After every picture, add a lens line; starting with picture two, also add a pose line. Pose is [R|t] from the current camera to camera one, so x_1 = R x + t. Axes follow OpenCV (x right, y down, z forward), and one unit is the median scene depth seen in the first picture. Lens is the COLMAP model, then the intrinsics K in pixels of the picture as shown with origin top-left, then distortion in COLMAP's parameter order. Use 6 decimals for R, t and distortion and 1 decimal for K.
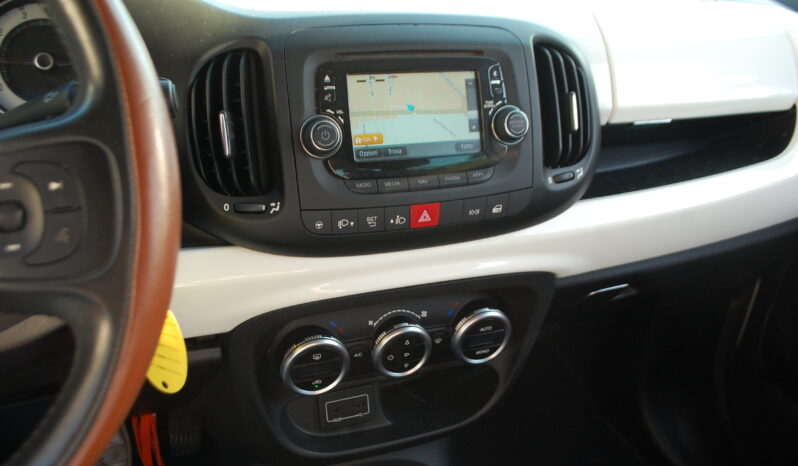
lens RADIAL K [[692.4, 0, 391.6], [0, 692.4, 251.4], [0, 0, 1]] dist [-0.082347, 0.009431]
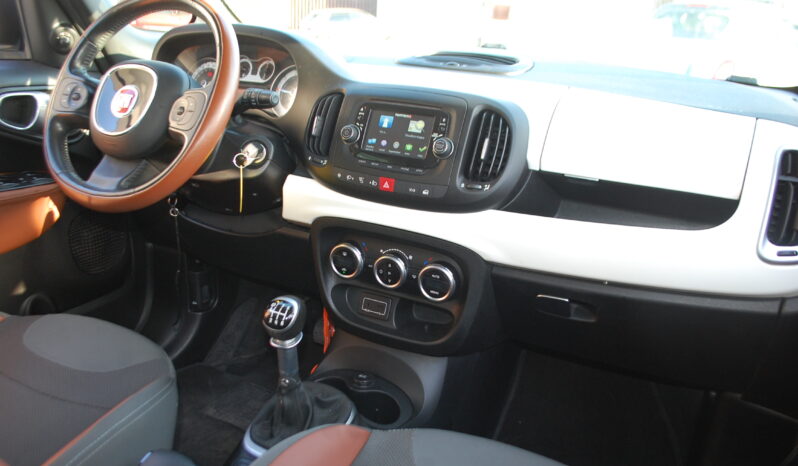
lens RADIAL K [[692.4, 0, 374.9], [0, 692.4, 250.3], [0, 0, 1]] dist [-0.082347, 0.009431]
pose [[0.653616, 0.234087, -0.719714, 1.363379], [-0.365416, 0.930385, -0.029248, 0.174495], [0.662765, 0.282112, 0.693654, -0.281349]]
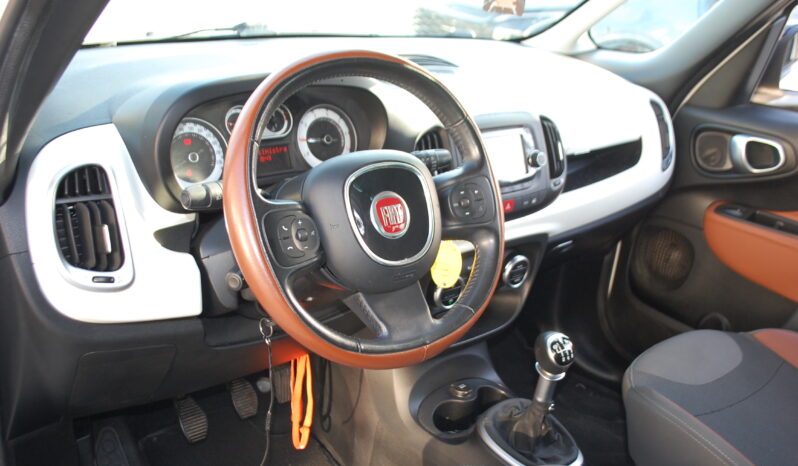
lens RADIAL K [[774.7, 0, 400.5], [0, 774.7, 237.0], [0, 0, 1]] dist [-0.043066, 0.000000]
pose [[0.944250, -0.088127, 0.317215, -0.938561], [0.109238, 0.992790, -0.049354, 0.113673], [-0.310579, 0.081255, 0.947068, -1.021080]]
